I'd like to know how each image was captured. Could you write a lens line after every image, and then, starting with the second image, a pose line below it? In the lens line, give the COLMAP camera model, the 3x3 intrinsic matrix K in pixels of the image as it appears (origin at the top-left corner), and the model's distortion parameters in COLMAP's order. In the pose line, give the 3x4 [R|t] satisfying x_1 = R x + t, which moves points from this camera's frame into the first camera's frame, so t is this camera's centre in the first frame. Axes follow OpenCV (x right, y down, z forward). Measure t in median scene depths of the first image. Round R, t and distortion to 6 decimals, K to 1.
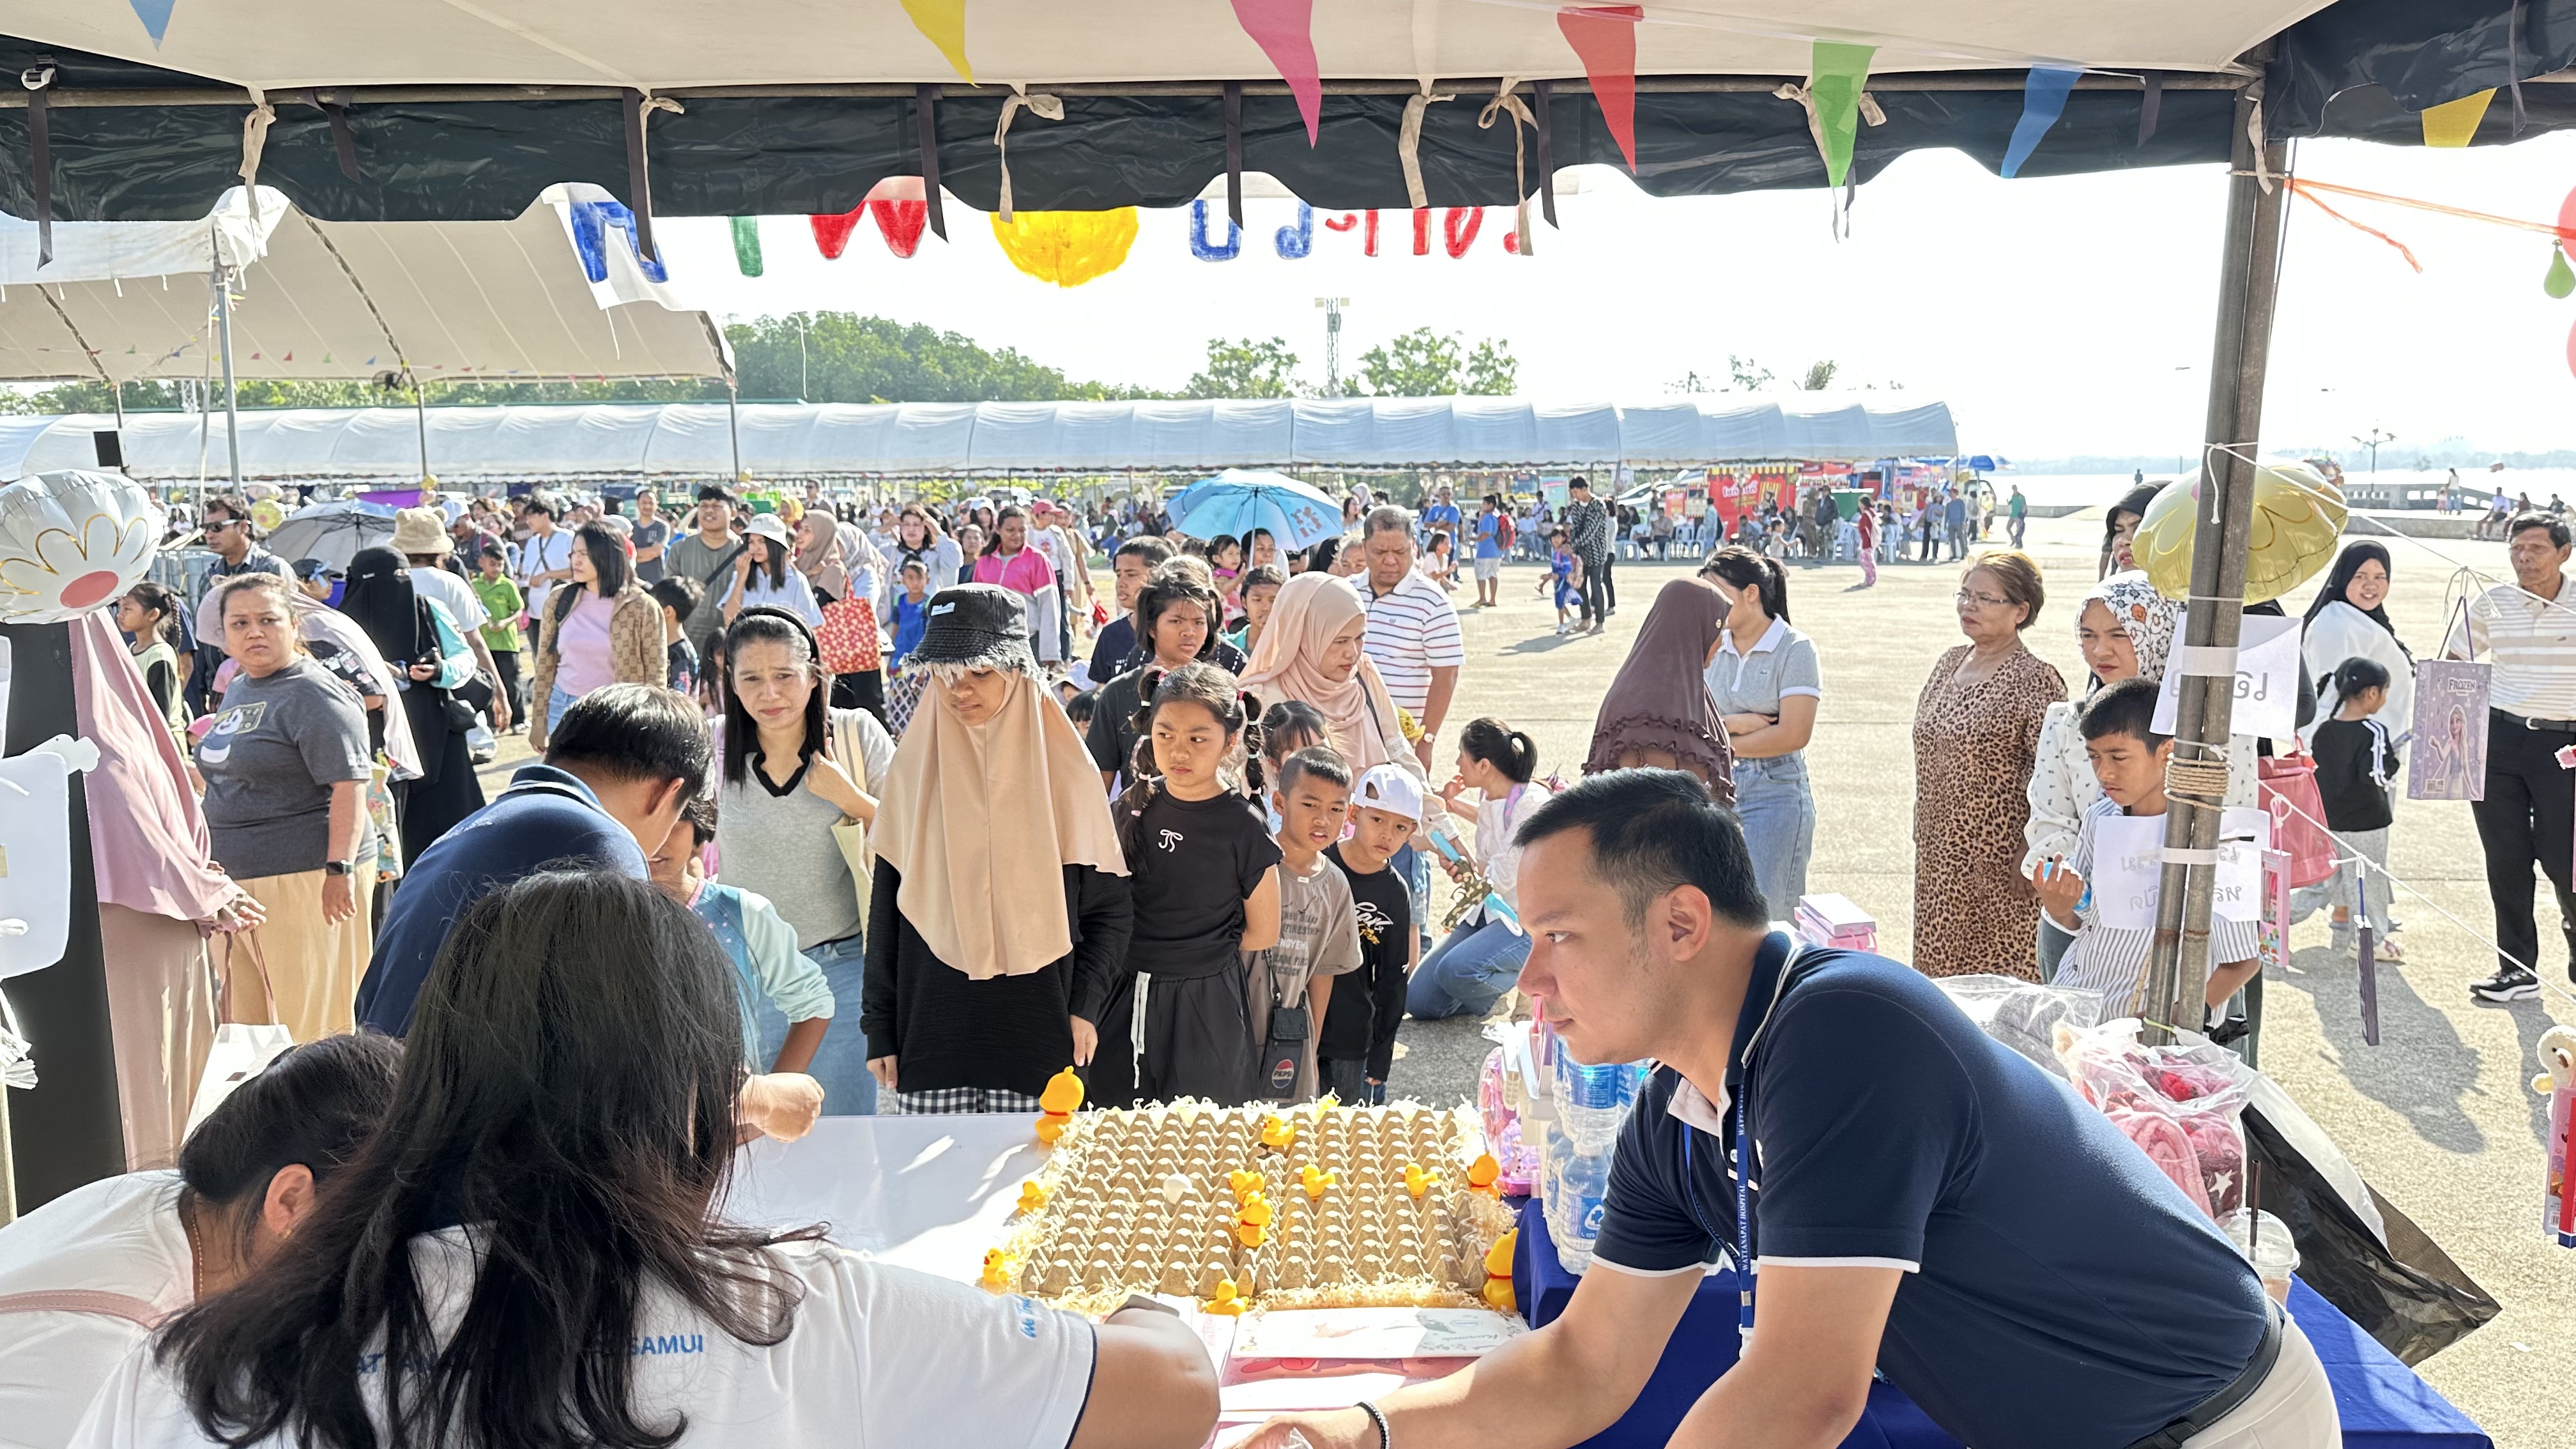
lens RADIAL K [[1816.2, 0, 1295.8], [0, 1816.2, 729.2], [0, 0, 1]] dist [0.042226, -0.064943]
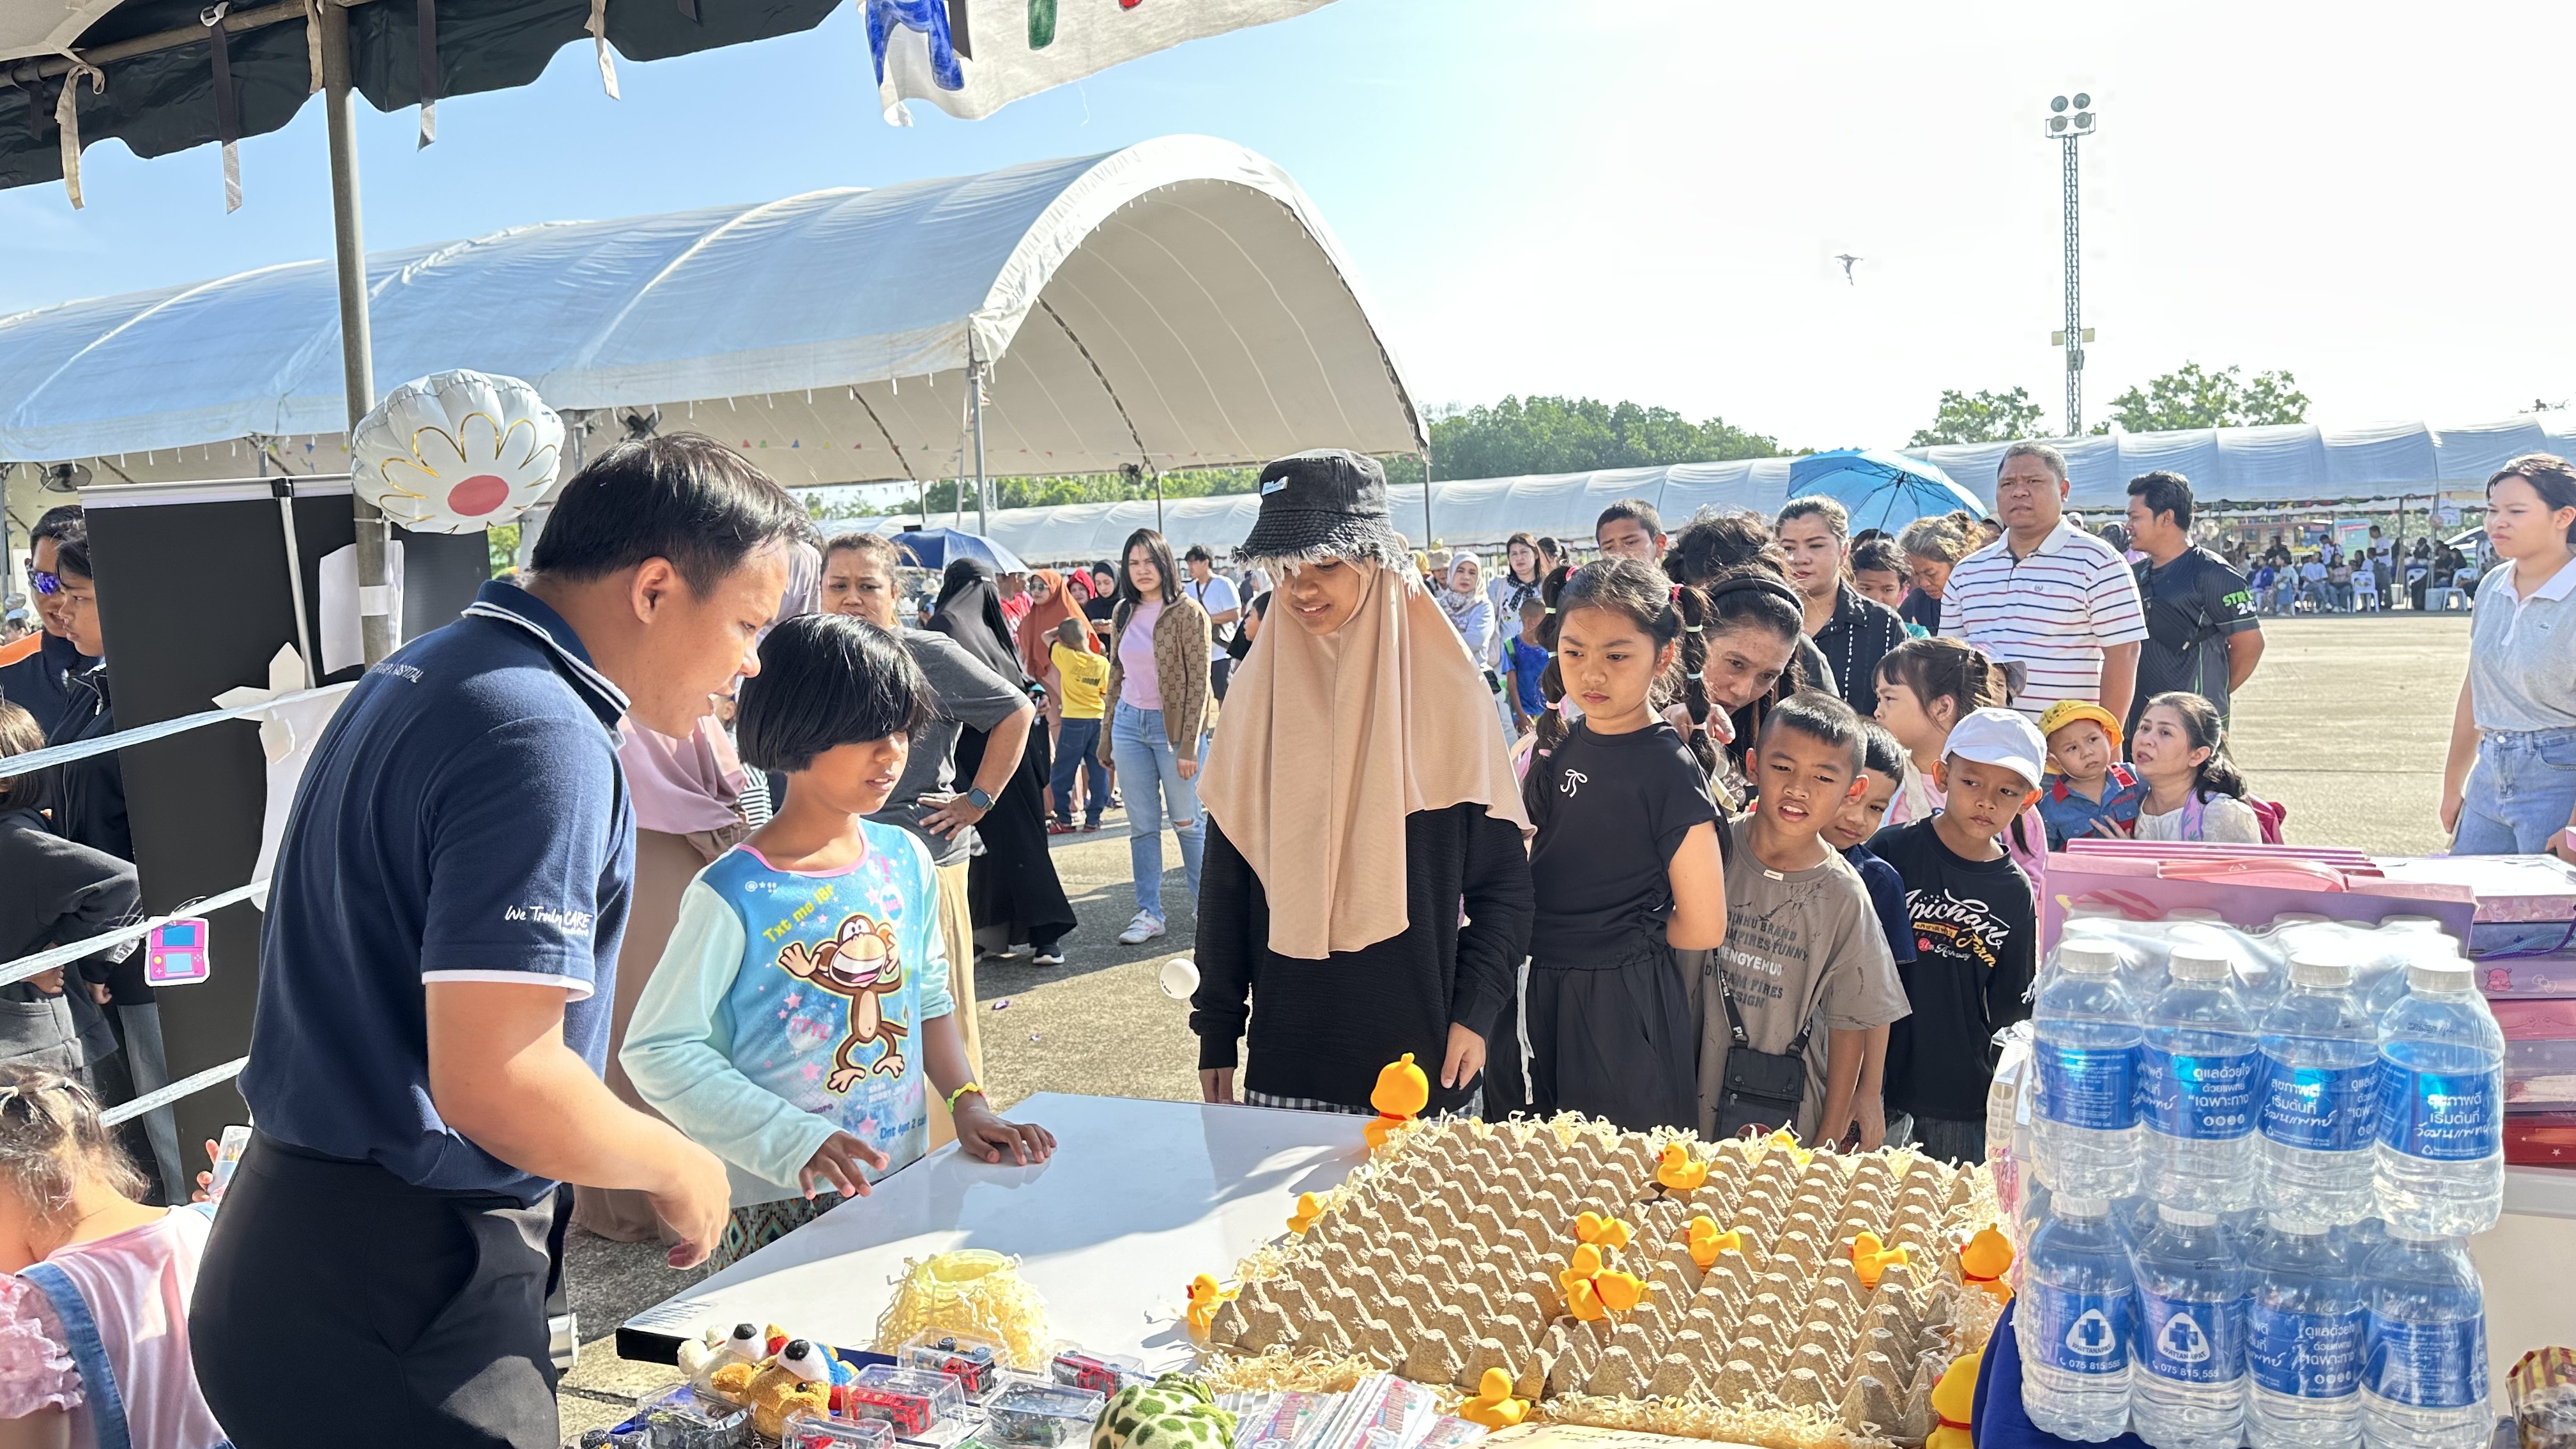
lens RADIAL K [[1816.2, 0, 1293.1], [0, 1816.2, 732.7], [0, 0, 1]] dist [0.042226, -0.064943]
pose [[0.925387, 0.002780, -0.379014, 0.094679], [-0.018808, 0.999078, -0.038593, 0.070923], [0.378558, 0.042842, 0.924586, 0.248459]]
